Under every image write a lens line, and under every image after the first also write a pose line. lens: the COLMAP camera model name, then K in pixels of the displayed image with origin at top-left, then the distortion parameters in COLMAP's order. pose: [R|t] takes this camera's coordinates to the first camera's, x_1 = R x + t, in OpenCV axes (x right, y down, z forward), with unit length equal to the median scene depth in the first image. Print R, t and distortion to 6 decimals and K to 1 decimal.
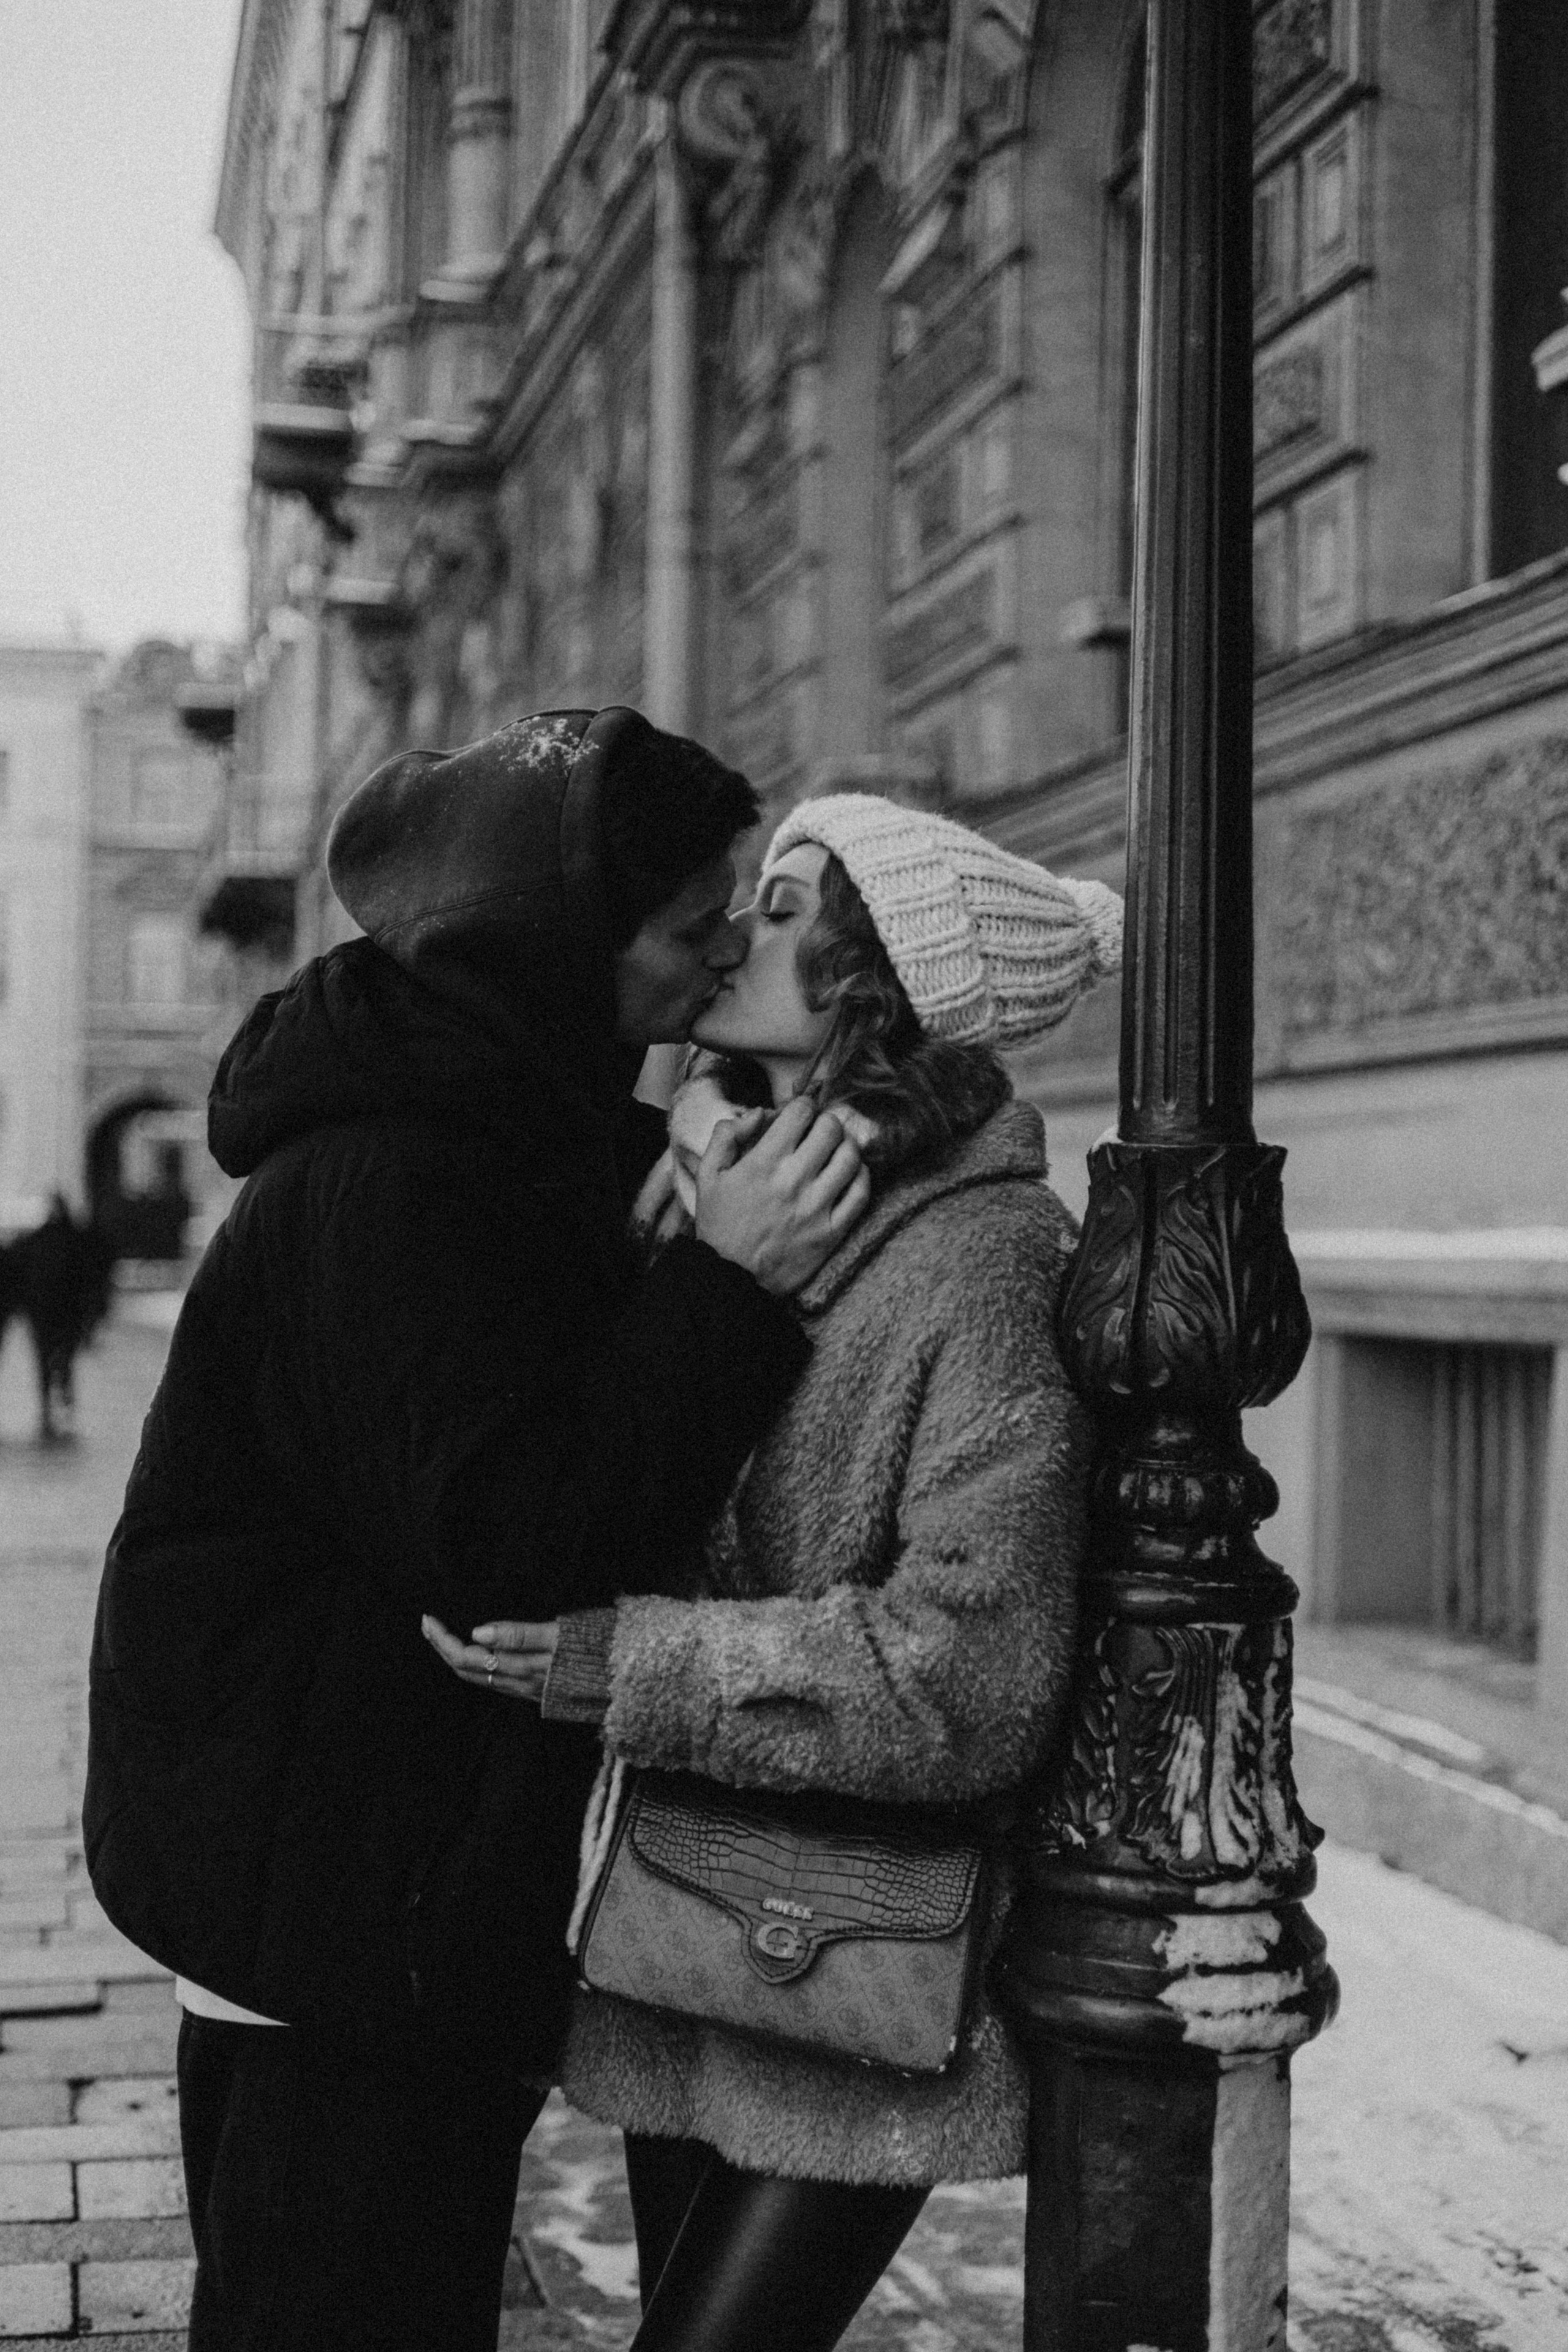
lens RADIAL K [[3443.5, 0, 784.0], [0, 3443.5, 1176.0], [0, 0, 1]] dist [-0.046728, 0.042263]
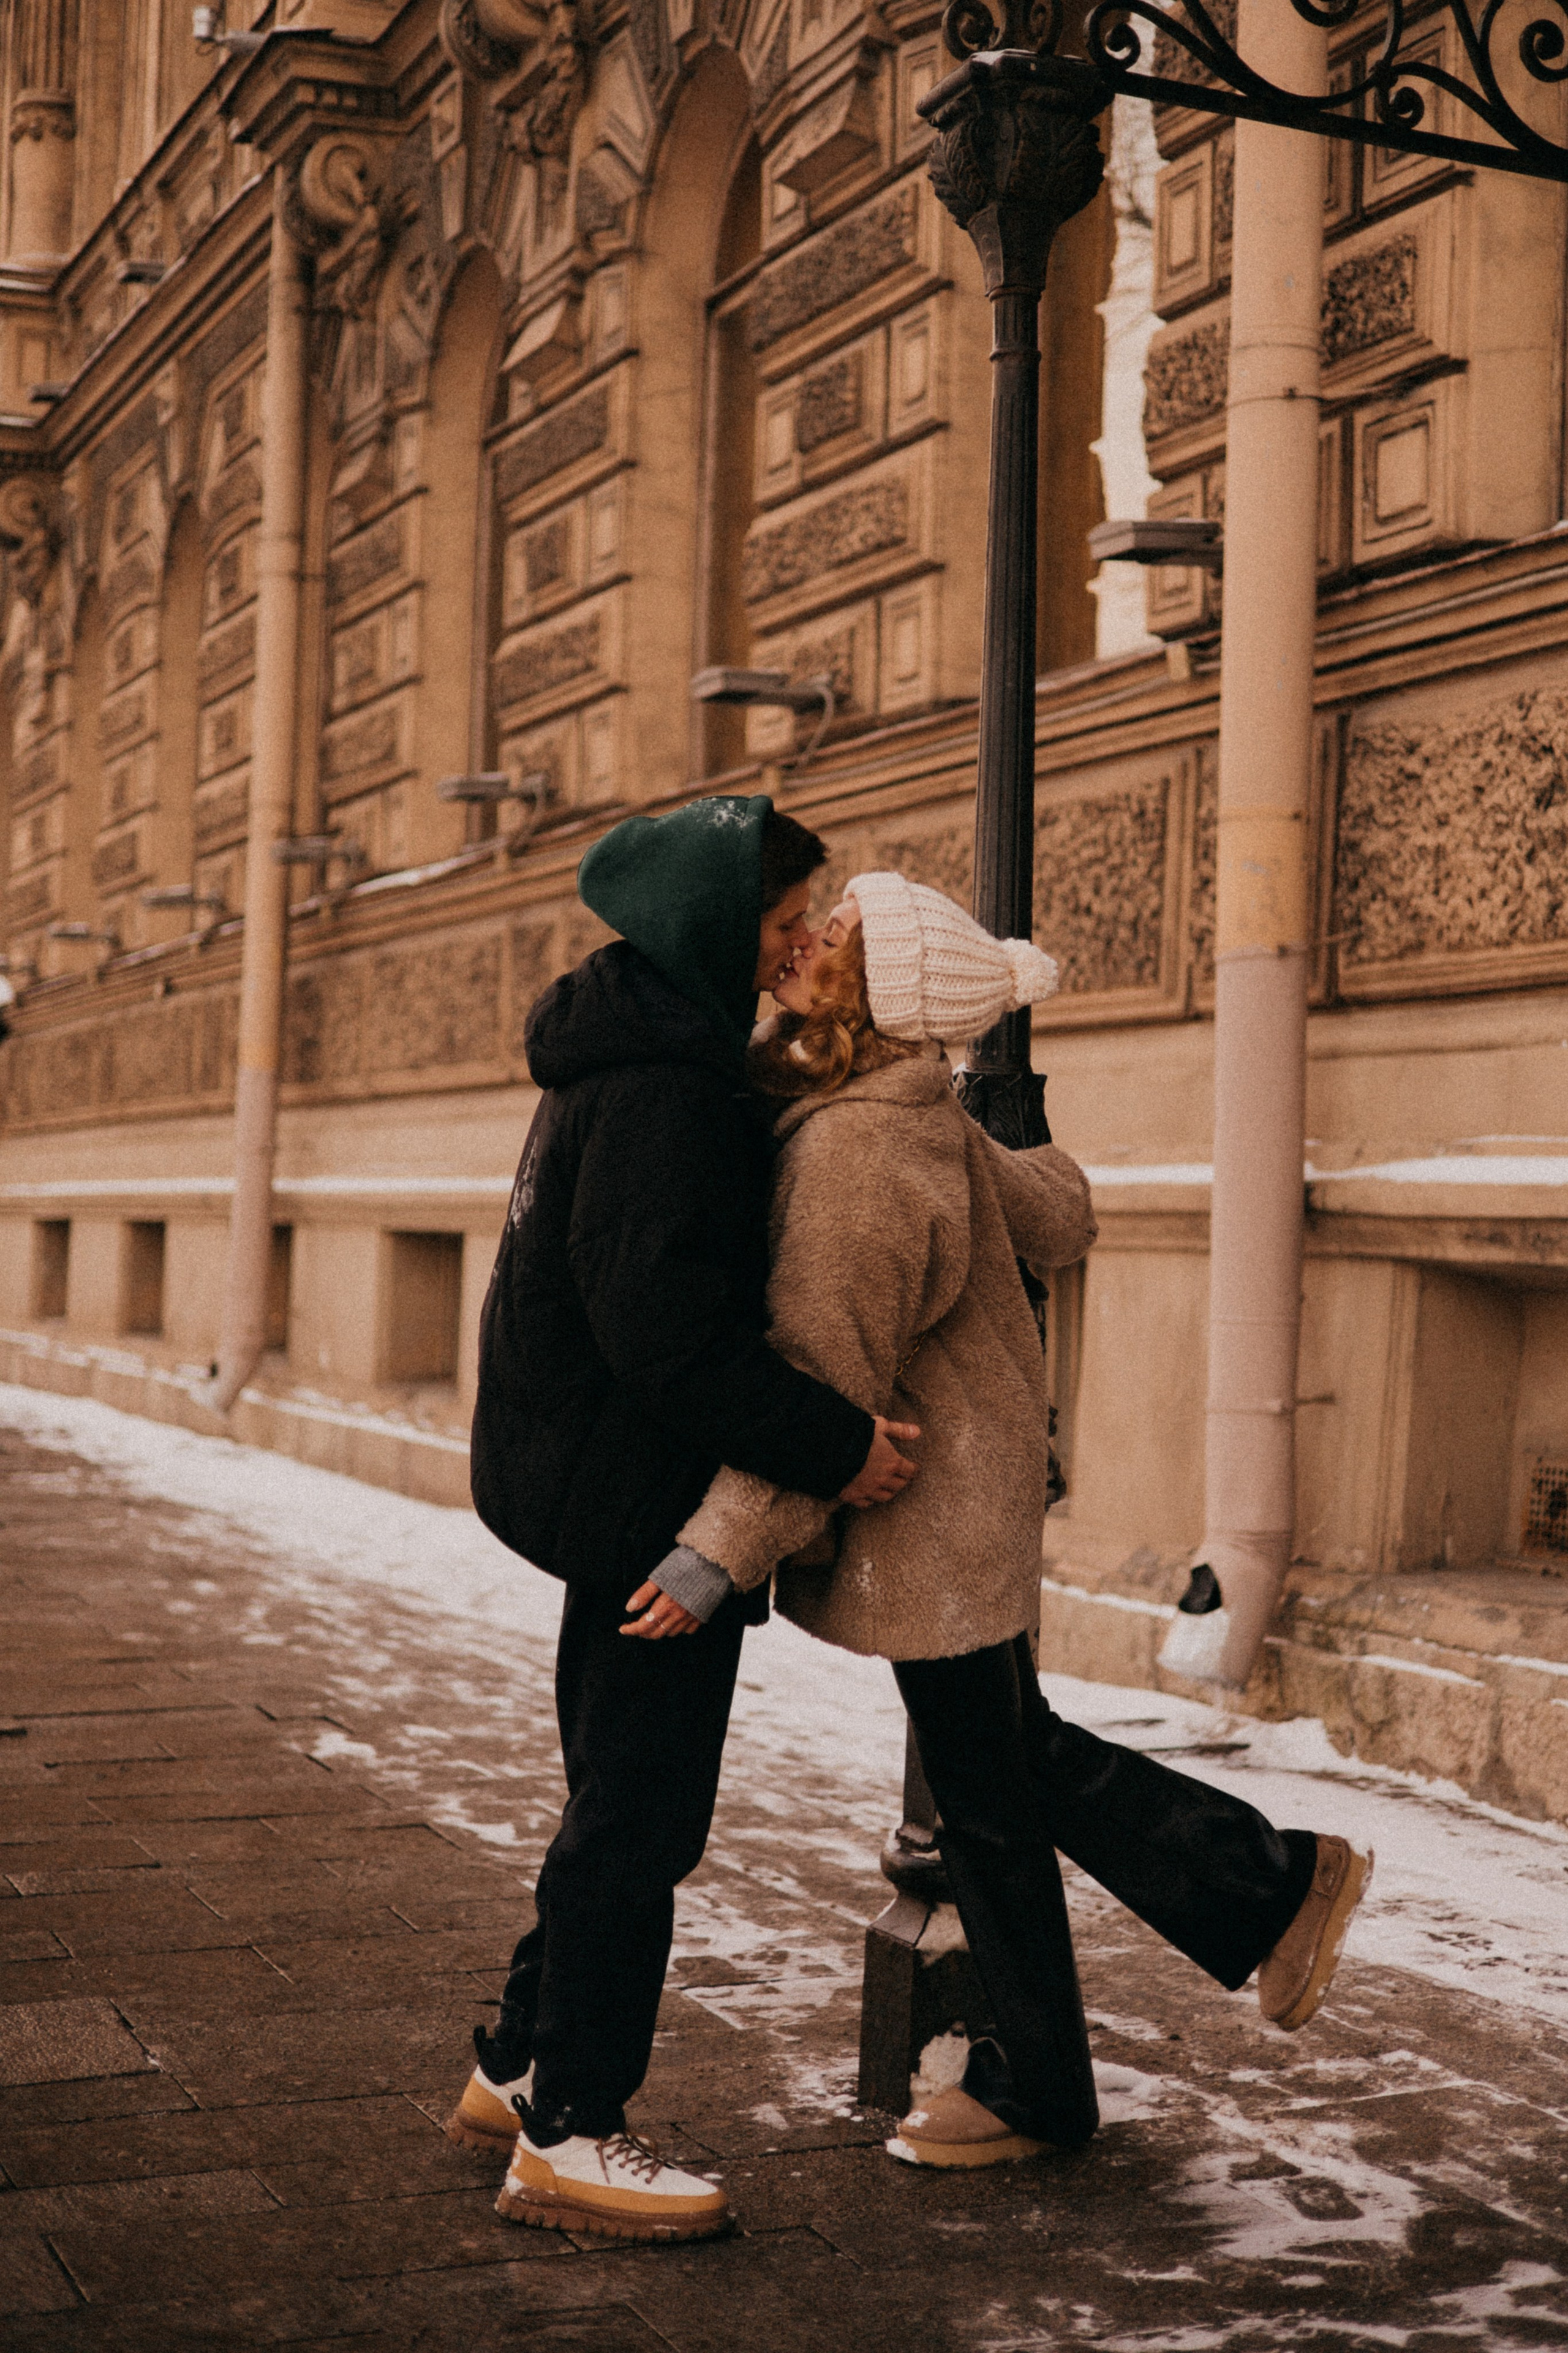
lens RADIAL K [[3547.5, 0, 940.4], [0, 3547.5, 1177.4], [0, 0, 1]] dist [-0.152588, 0.130862]
pose [[0.979356, 0.010914, 0.201849, -0.065185], [-0.012599, 0.999896, 0.007061, 0.006509], [-0.201751, -0.009458, 0.979391, -0.203970]]
